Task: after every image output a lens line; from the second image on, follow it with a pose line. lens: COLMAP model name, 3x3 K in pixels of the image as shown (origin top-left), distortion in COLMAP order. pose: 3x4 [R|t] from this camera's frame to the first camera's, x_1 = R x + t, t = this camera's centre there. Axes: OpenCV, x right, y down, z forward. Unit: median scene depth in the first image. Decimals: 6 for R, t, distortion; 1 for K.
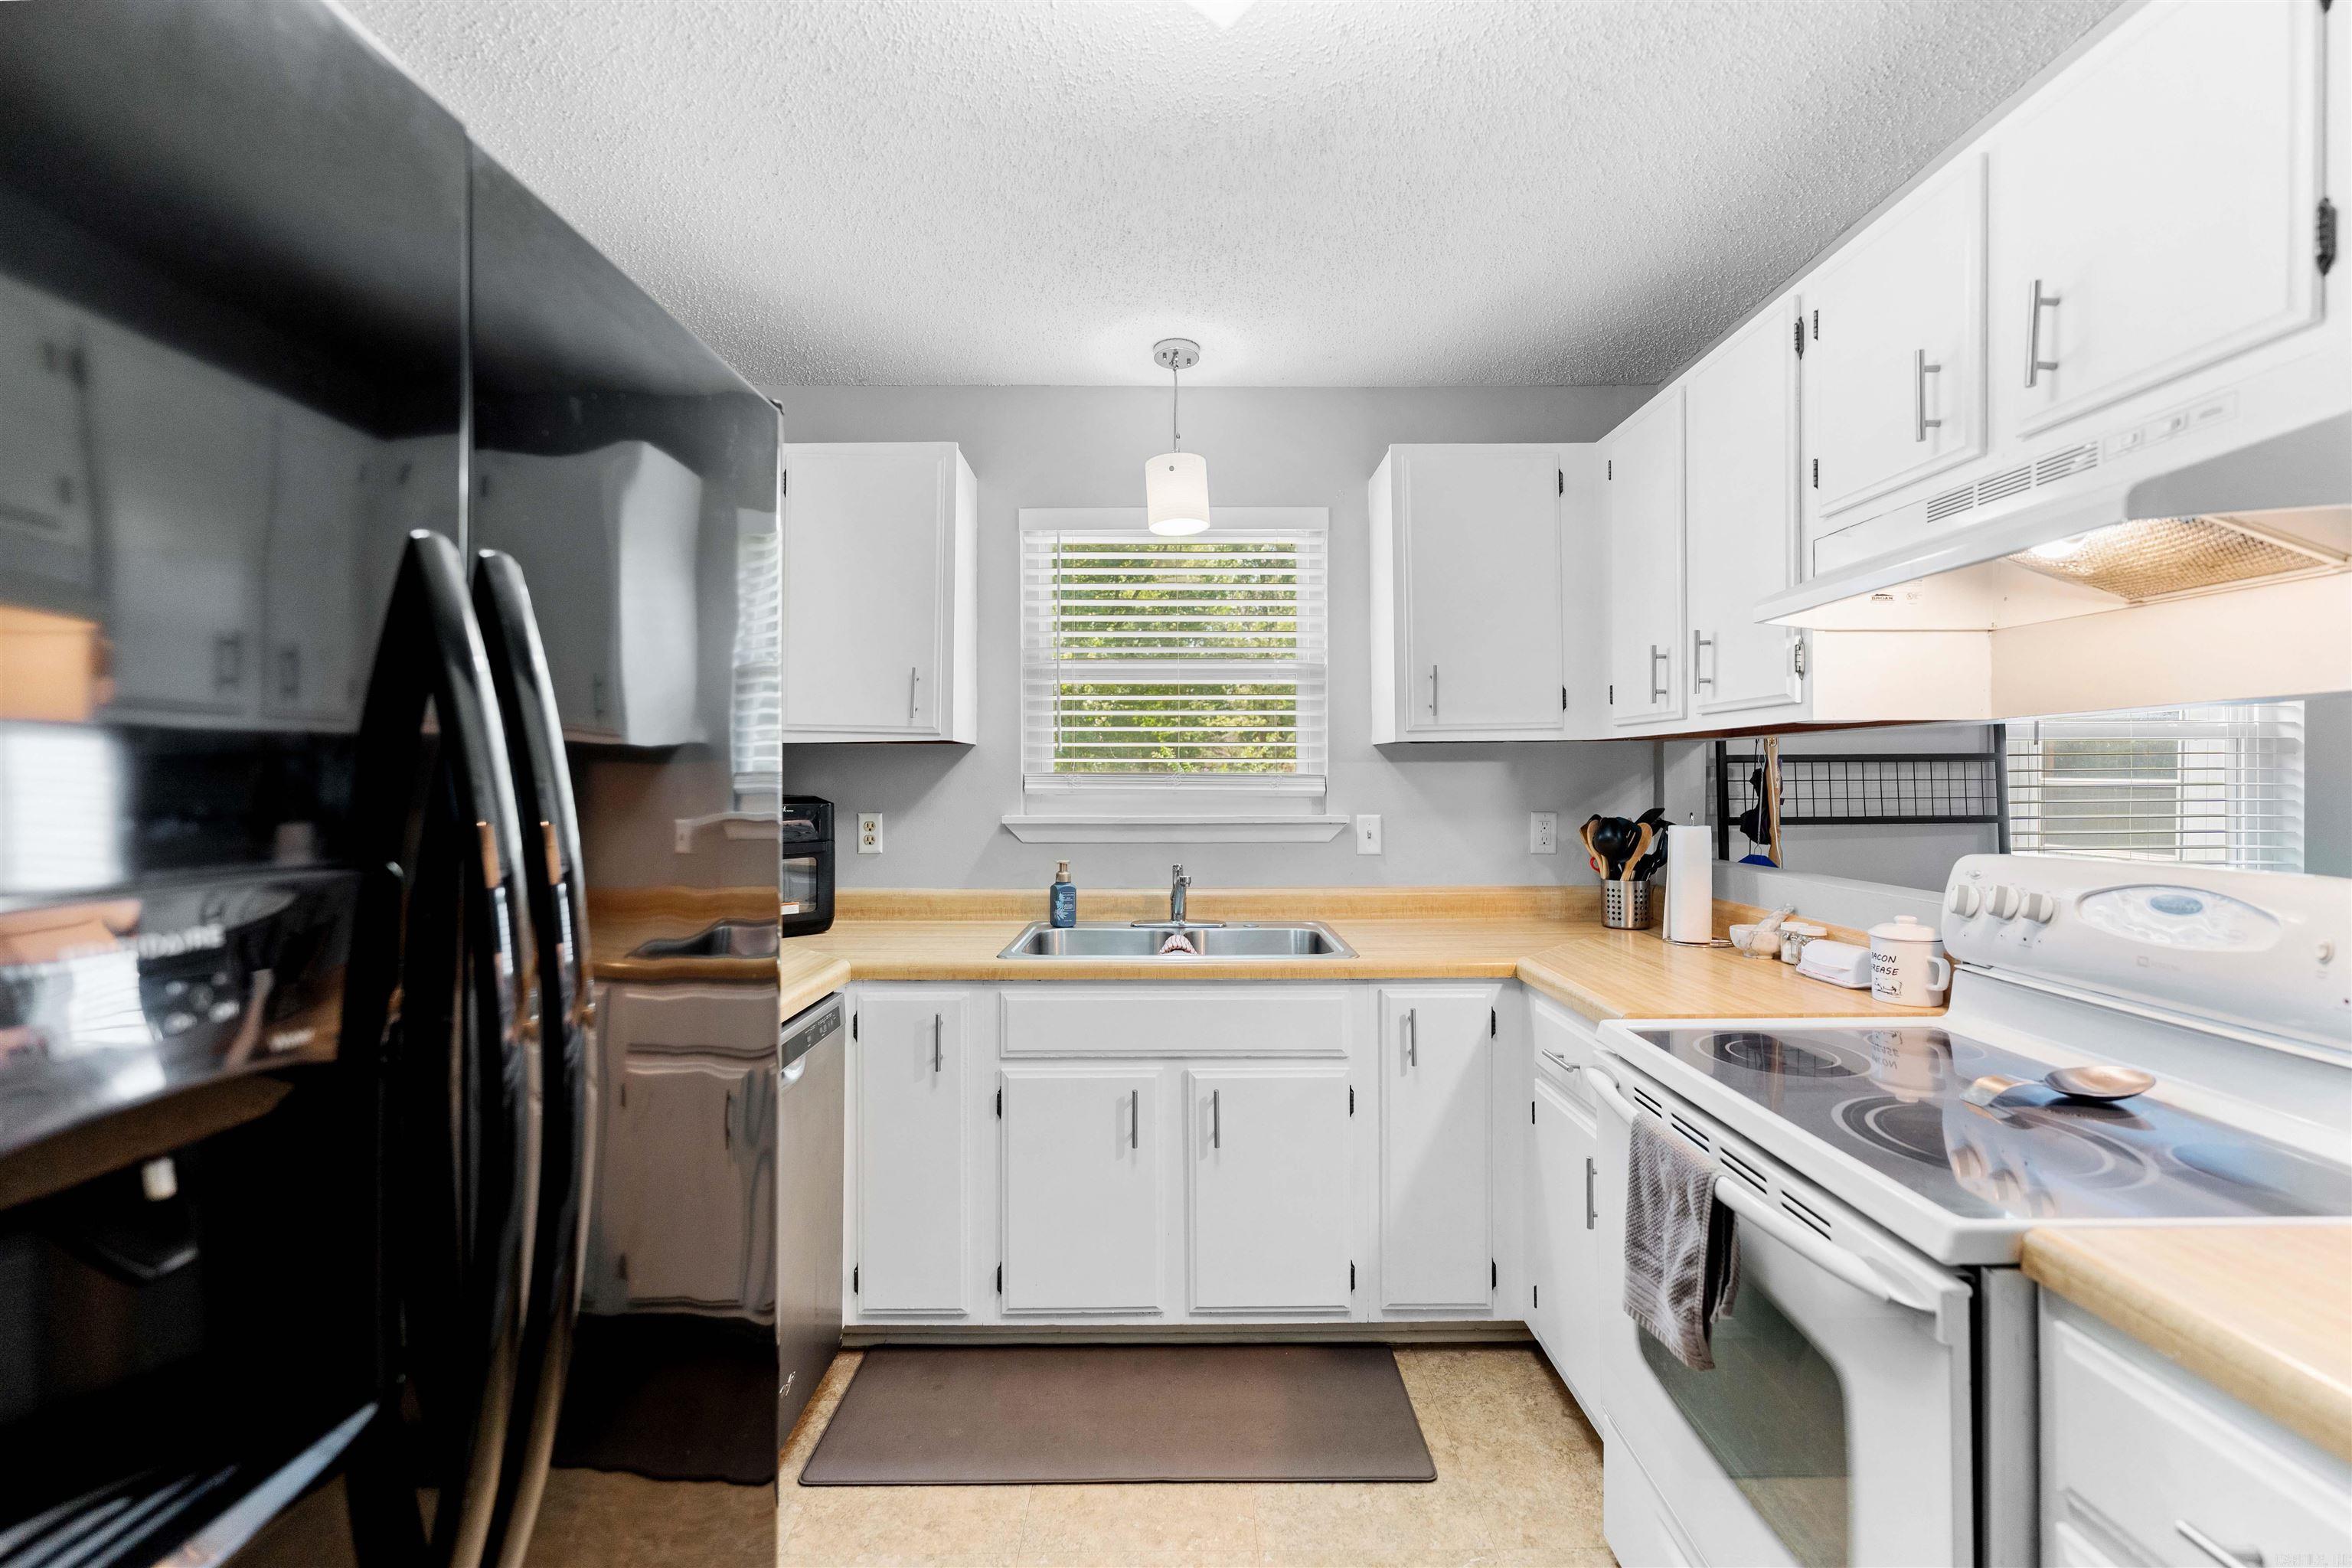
lens RADIAL K [[953.5, 0, 1182.9], [0, 953.5, 775.6], [0, 0, 1]] dist [-0.000475, -0.000581]
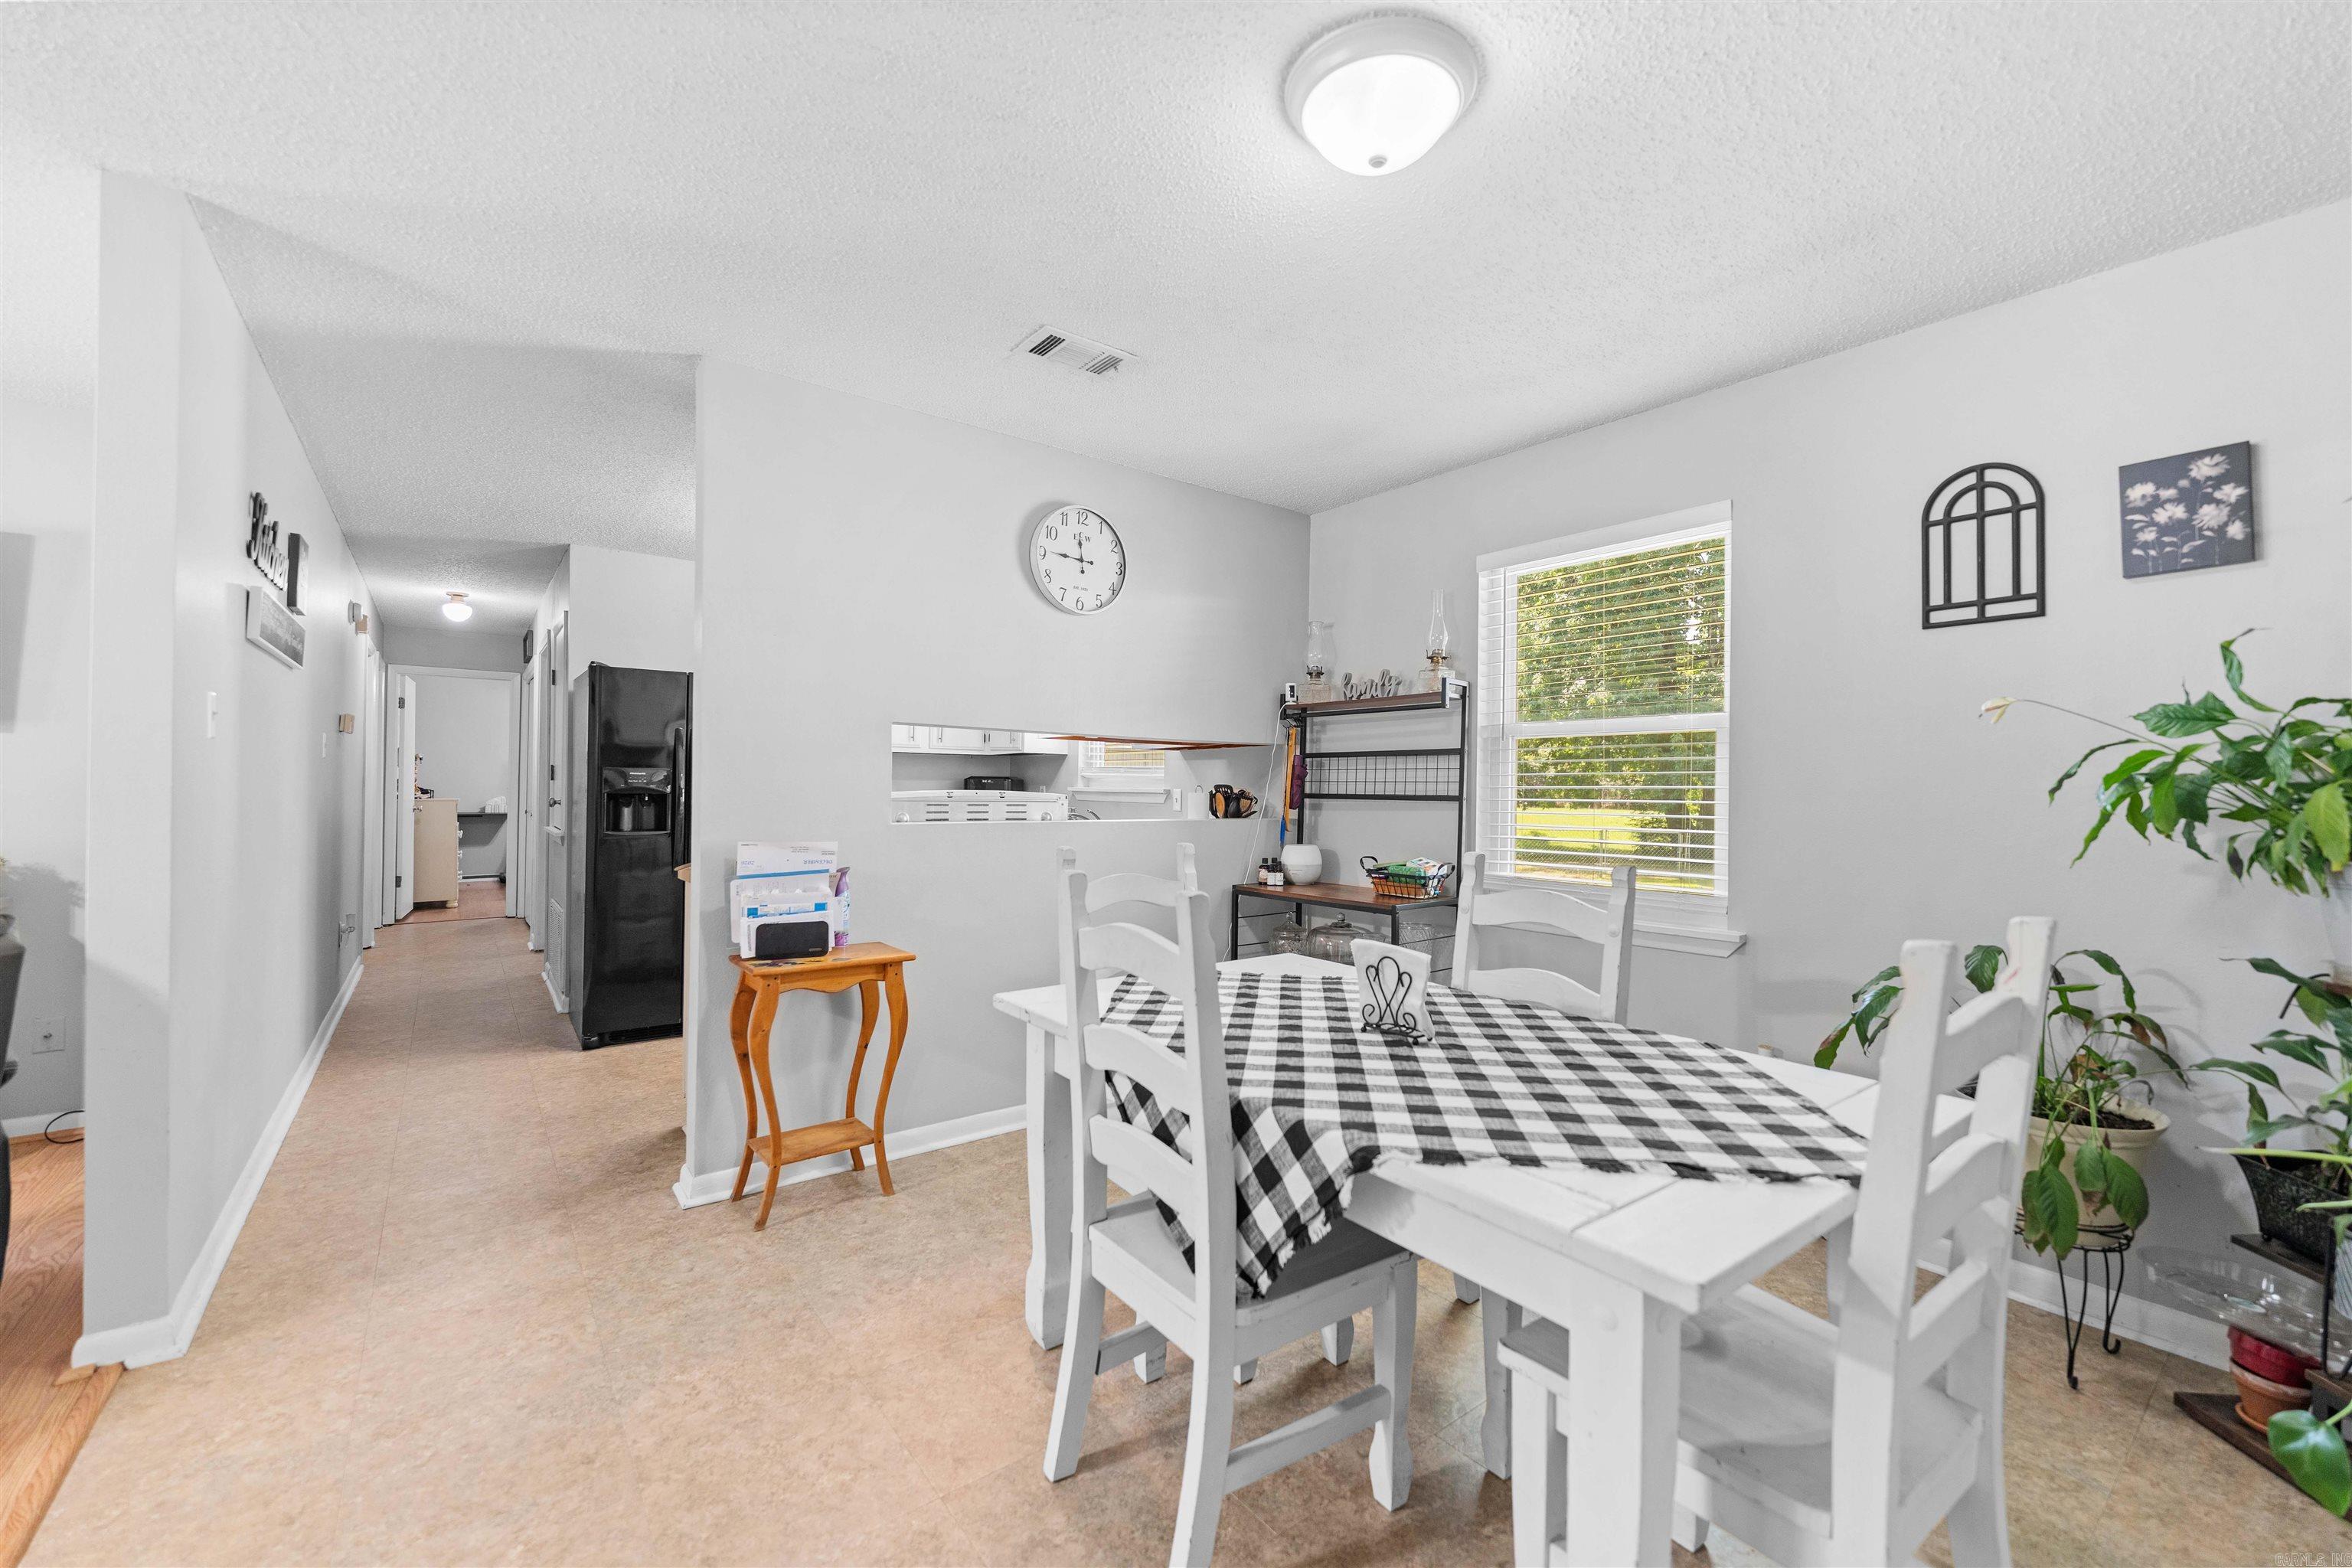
lens RADIAL K [[953.5, 0, 1172.4], [0, 953.5, 781.8], [0, 0, 1]] dist [-0.000475, -0.000581]
pose [[0.603858, 0.006857, -0.797063, 2.115332], [-0.011324, 0.999936, 0.000023, 0.035025], [0.797012, 0.009012, 0.603897, -0.144927]]
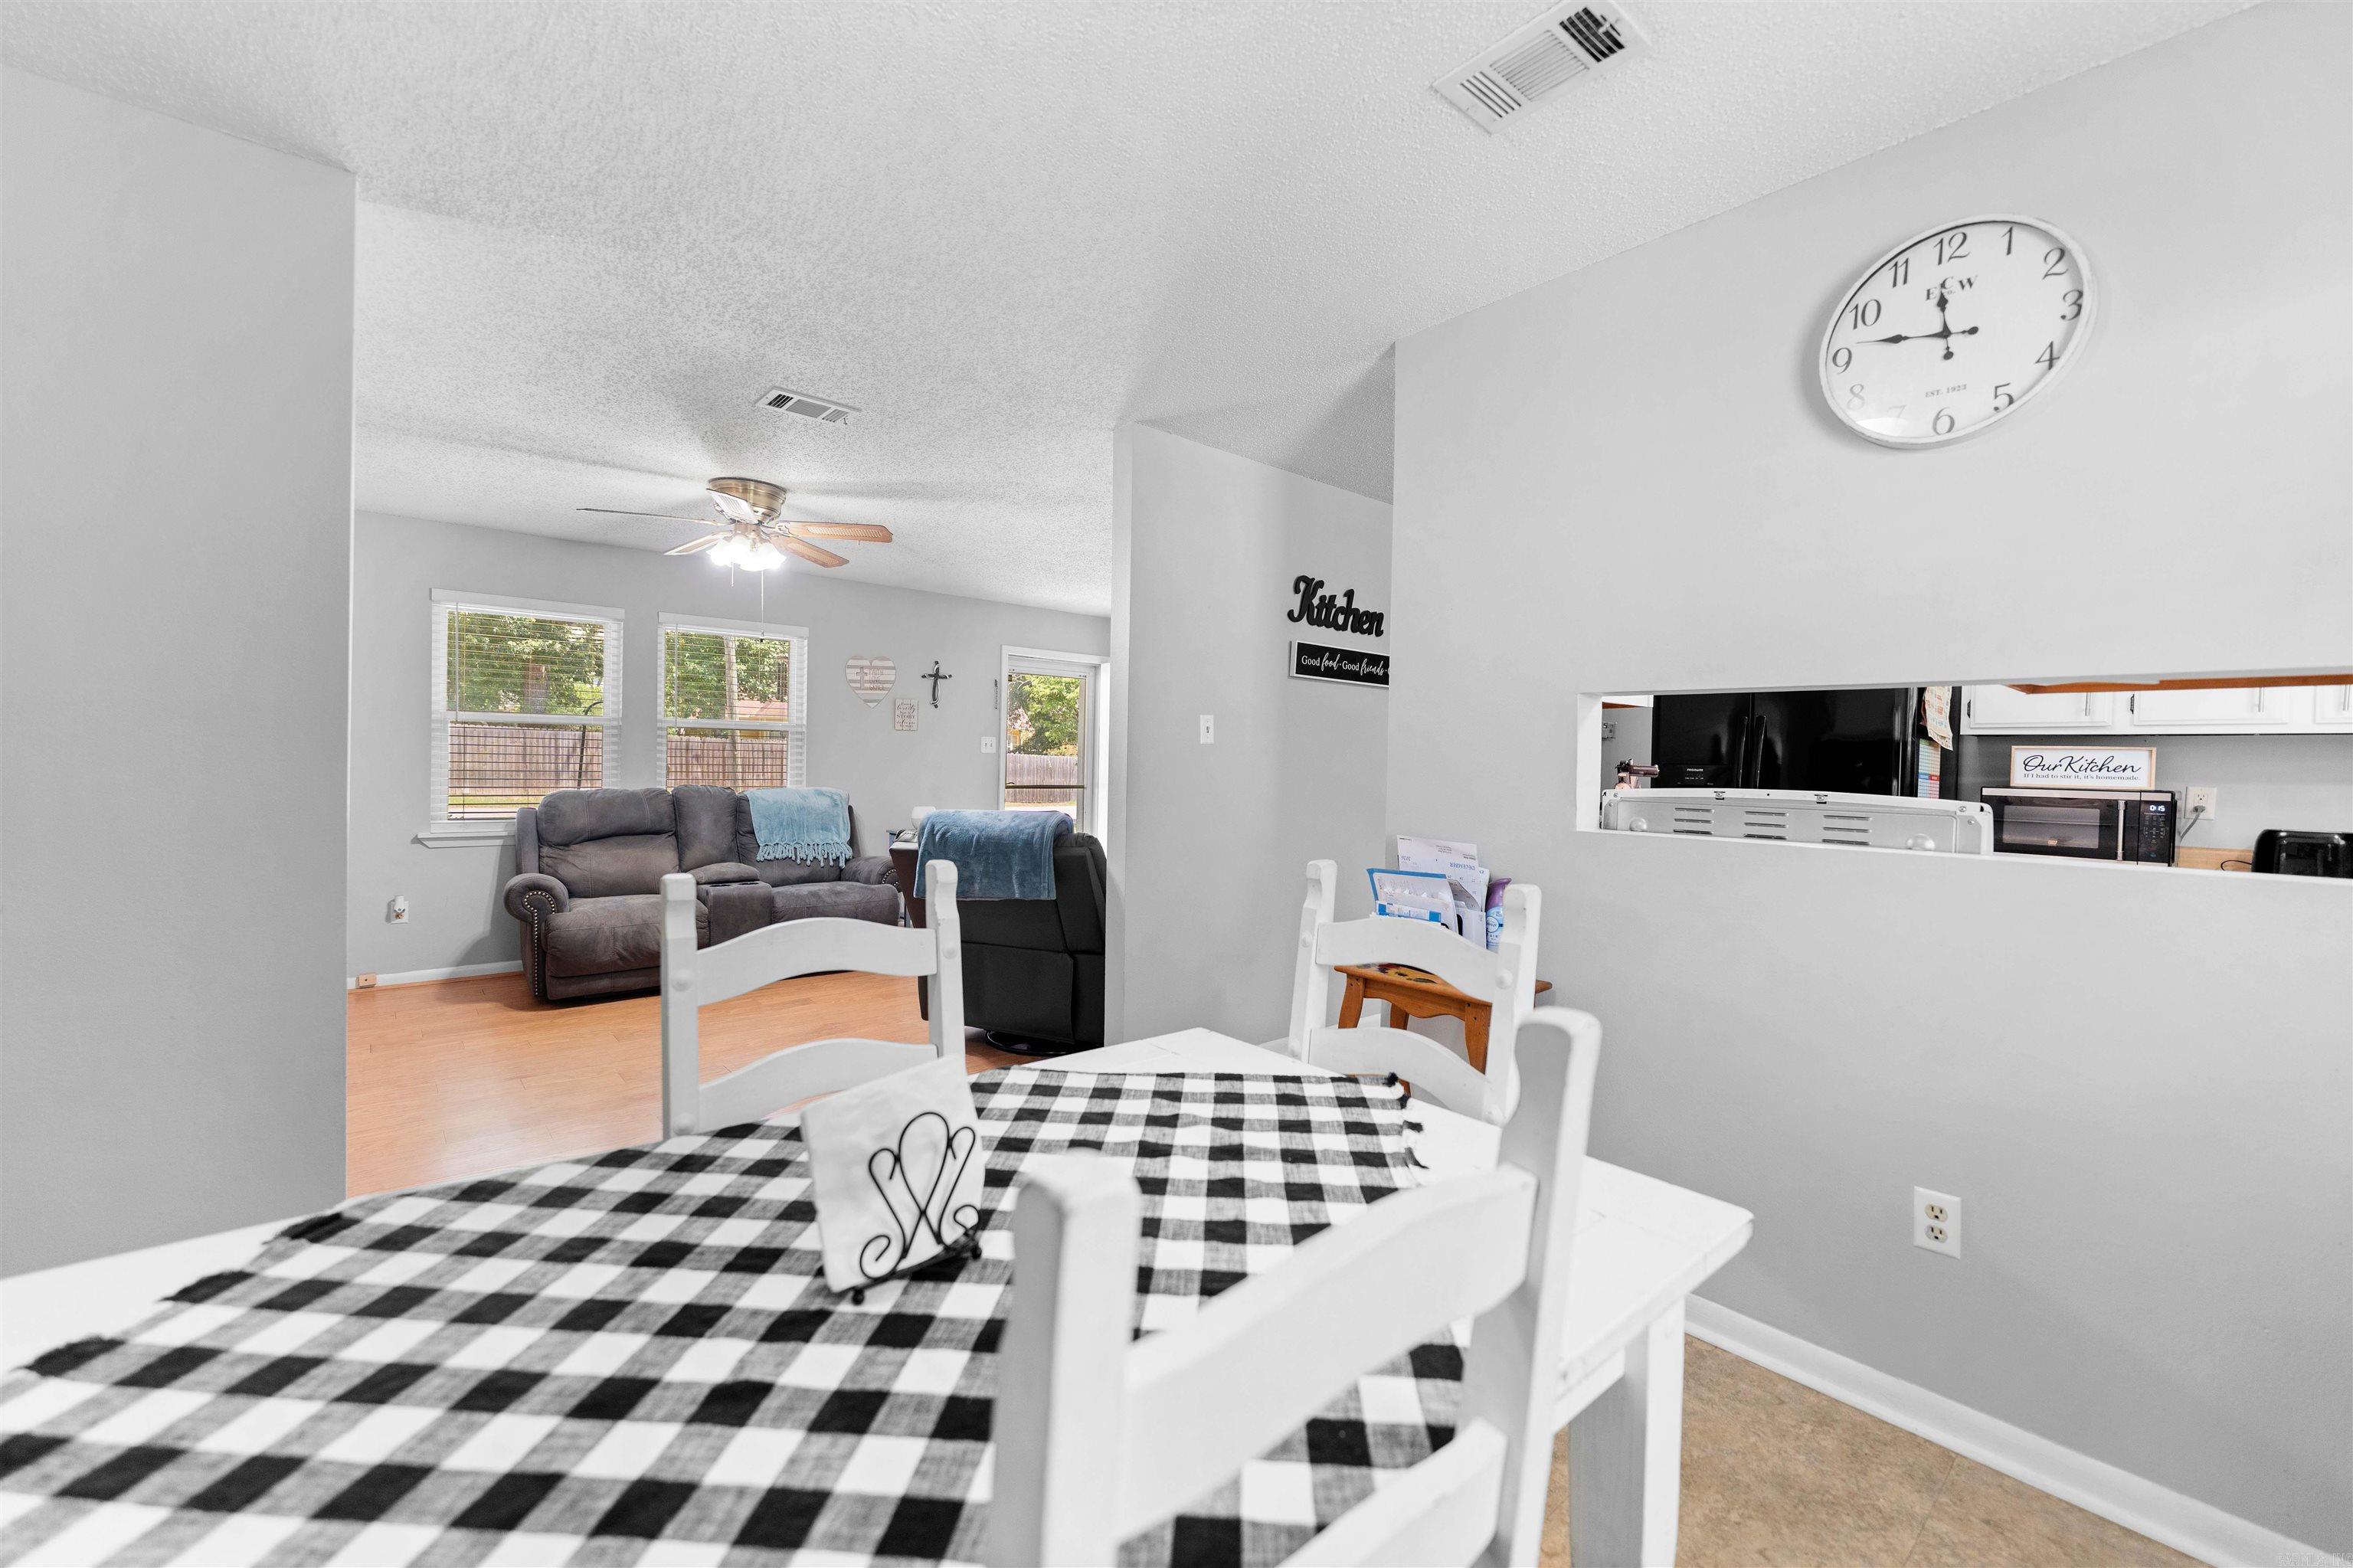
lens RADIAL K [[953.9, 0, 1186.9], [0, 953.9, 782.3], [0, 0, 1]] dist [-0.000475, -0.000581]
pose [[-0.755042, -0.001669, -0.655674, 1.738940], [-0.014943, 0.999781, 0.014663, 0.039901], [0.655506, 0.020869, -0.754902, 0.926624]]
